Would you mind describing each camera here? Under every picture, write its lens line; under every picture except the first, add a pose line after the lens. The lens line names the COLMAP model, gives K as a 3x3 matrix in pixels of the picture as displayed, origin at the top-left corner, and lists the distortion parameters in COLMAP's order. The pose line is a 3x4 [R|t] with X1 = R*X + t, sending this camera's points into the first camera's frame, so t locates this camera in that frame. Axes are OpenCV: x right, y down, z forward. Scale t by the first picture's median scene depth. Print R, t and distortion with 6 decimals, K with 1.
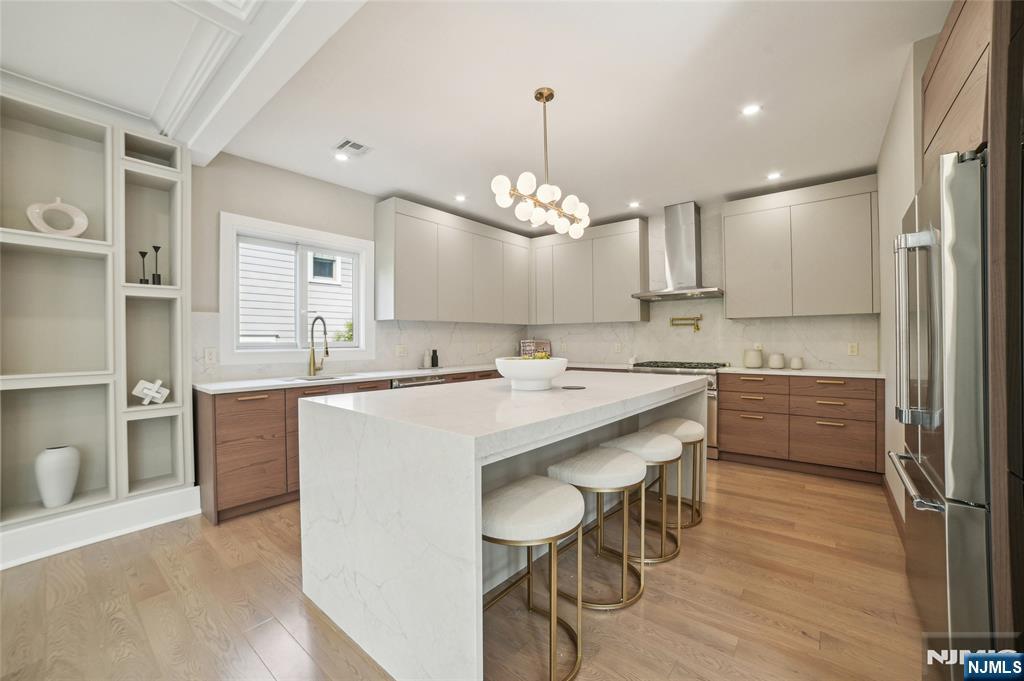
lens RADIAL K [[403.8, 0, 511.1], [0, 403.8, 338.0], [0, 0, 1]] dist [-0.081386, 0.032350]
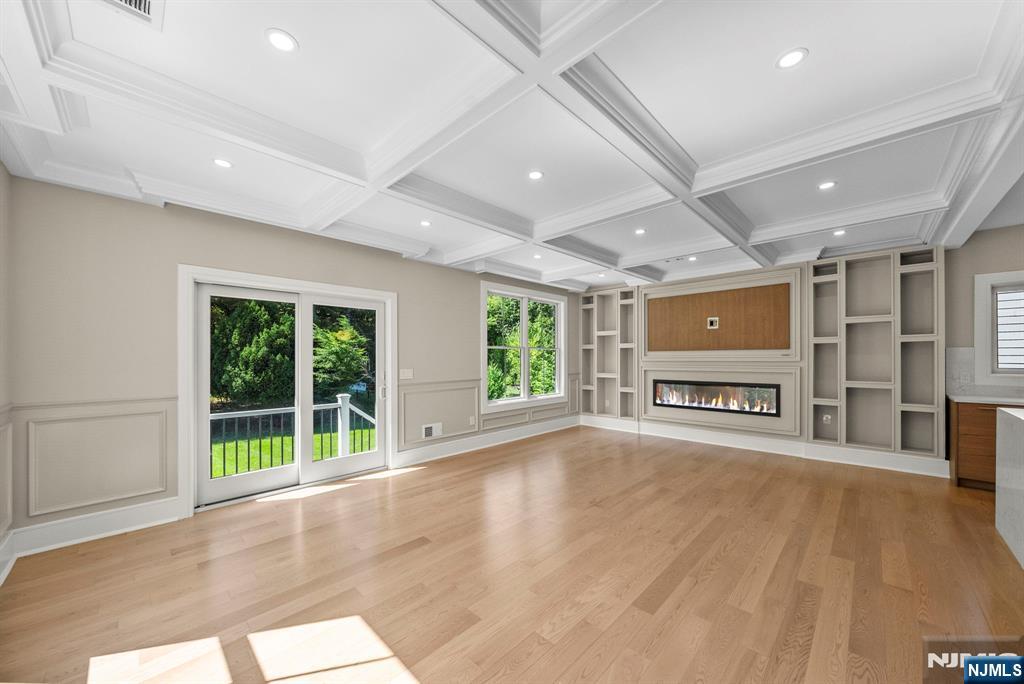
lens RADIAL K [[374.8, 0, 531.0], [0, 374.8, 358.1], [0, 0, 1]] dist [0.001417, 0.000115]
pose [[-0.068991, 0.007312, -0.997590, 0.831810], [0.005318, 0.999962, 0.006962, -0.050602], [0.997603, -0.004825, -0.069027, -0.586310]]
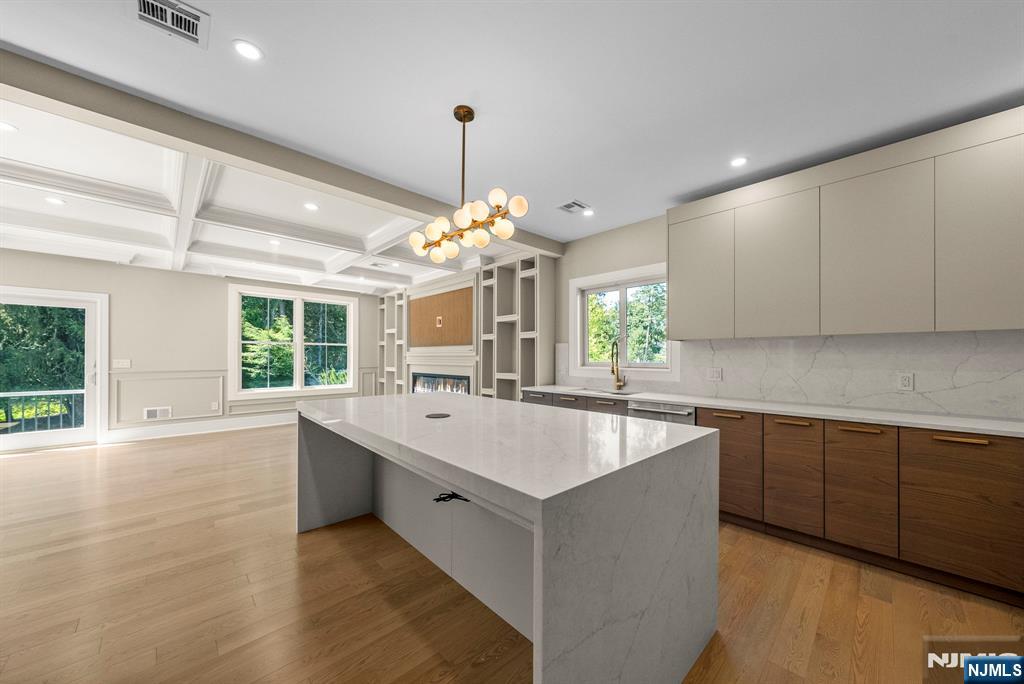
lens RADIAL K [[366.4, 0, 530.3], [0, 366.4, 357.9], [0, 0, 1]] dist [0.000110, 0.000024]
pose [[-0.101532, 0.004853, -0.994820, 0.887357], [-0.002120, 0.999985, 0.005094, -0.012134], [0.994830, 0.002627, -0.101520, 1.134909]]
